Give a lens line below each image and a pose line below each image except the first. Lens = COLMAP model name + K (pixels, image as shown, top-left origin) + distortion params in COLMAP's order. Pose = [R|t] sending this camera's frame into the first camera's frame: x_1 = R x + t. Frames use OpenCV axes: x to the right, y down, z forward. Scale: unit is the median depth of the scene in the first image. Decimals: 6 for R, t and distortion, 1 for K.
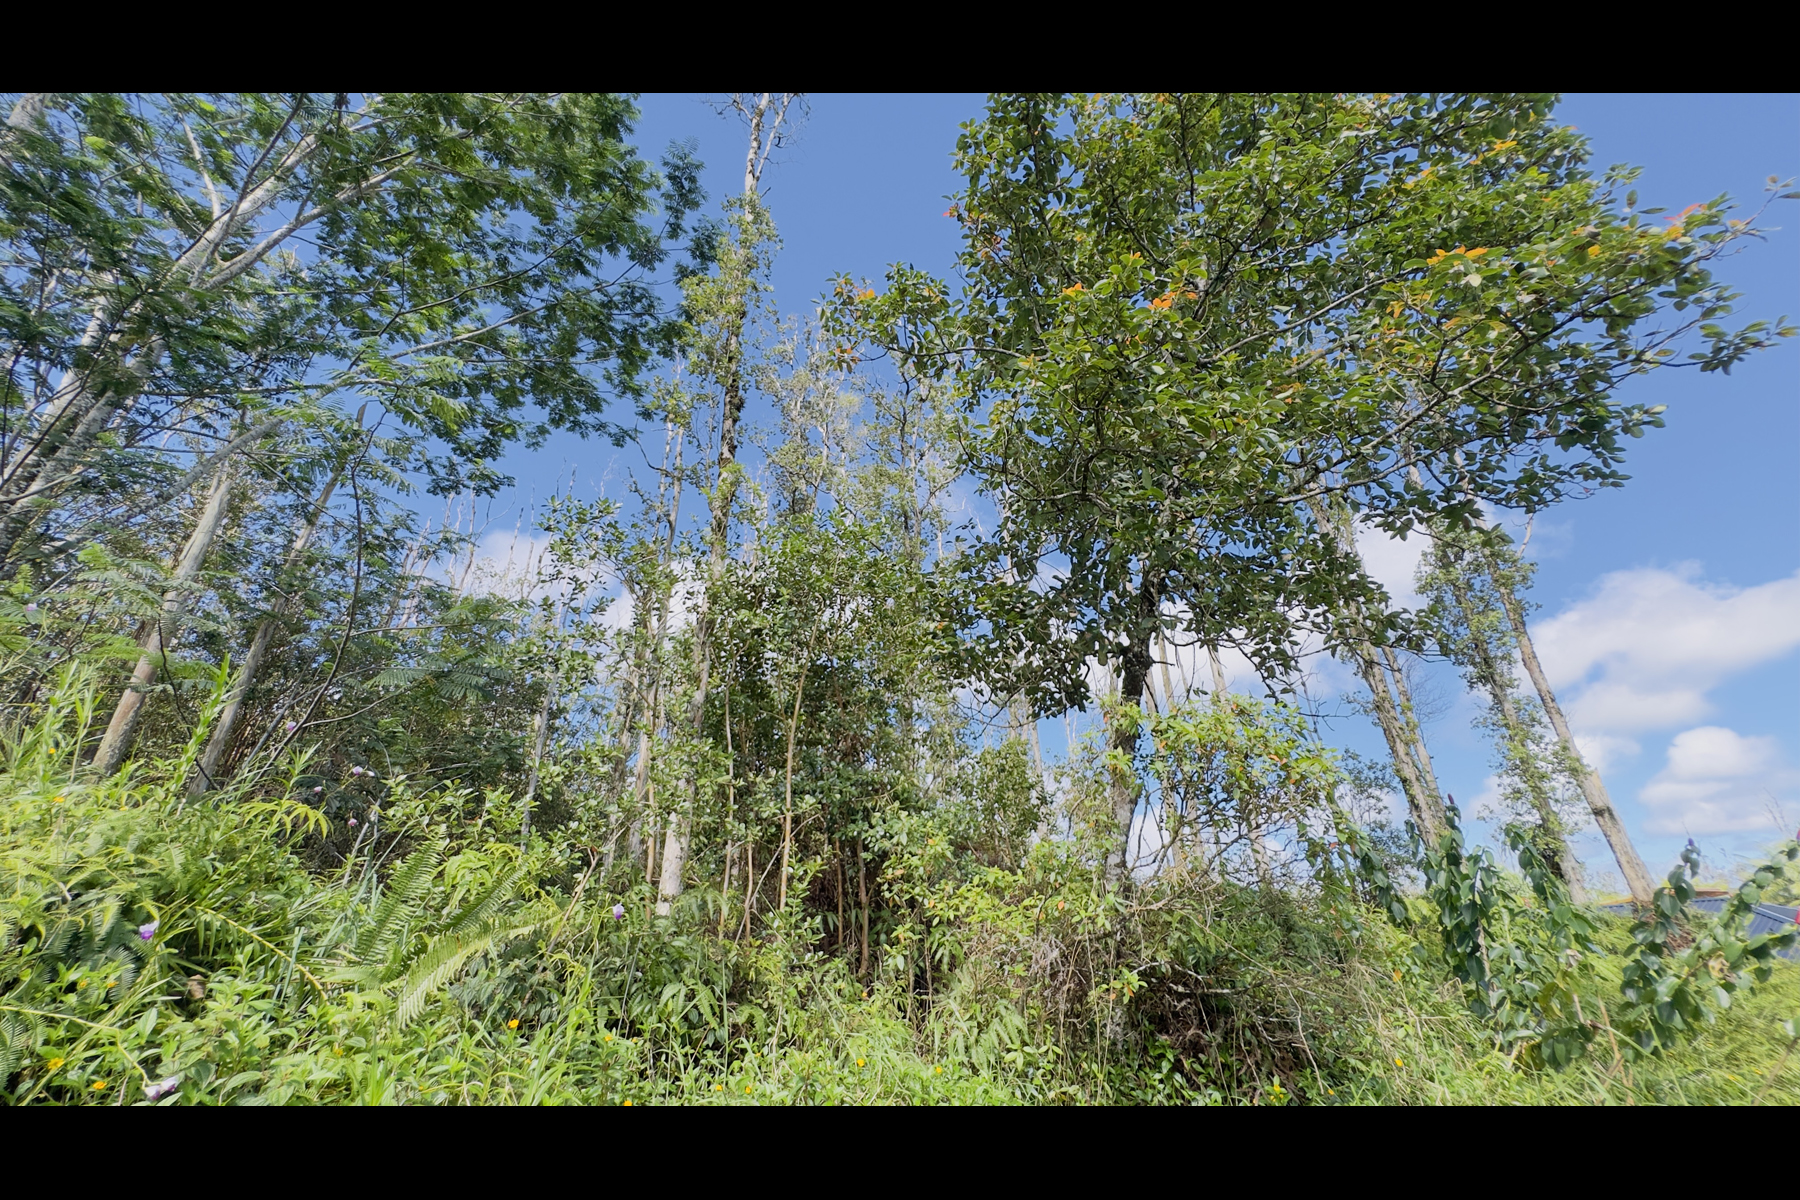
lens RADIAL K [[719.0, 0, 906.4], [0, 719.0, 607.0], [0, 0, 1]] dist [-0.003540, 0.000276]
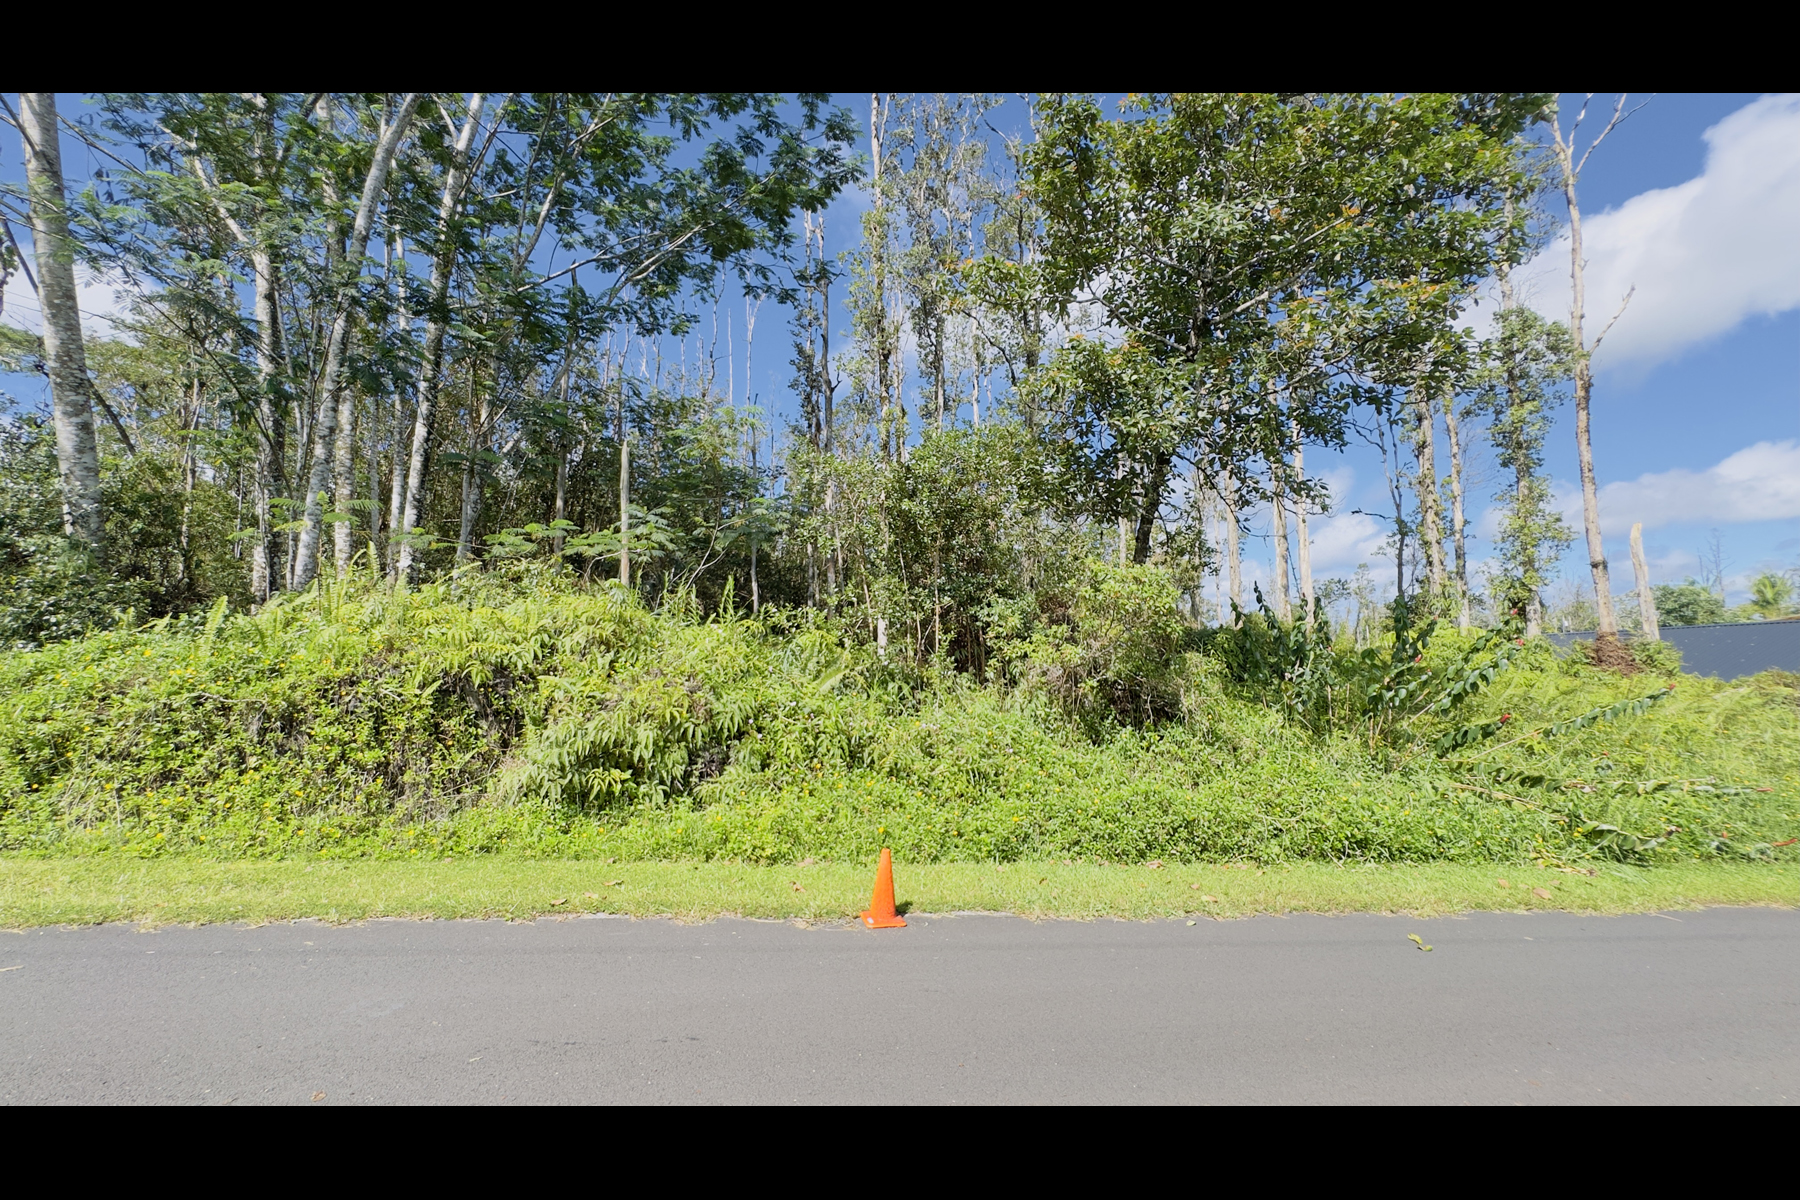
lens RADIAL K [[719.0, 0, 906.4], [0, 719.0, 607.0], [0, 0, 1]] dist [-0.003540, 0.000276]
pose [[0.979595, -0.013610, -0.200520, 0.140389], [0.085785, 0.930570, 0.355921, -0.396645], [0.181754, -0.365860, 0.912750, -0.770776]]
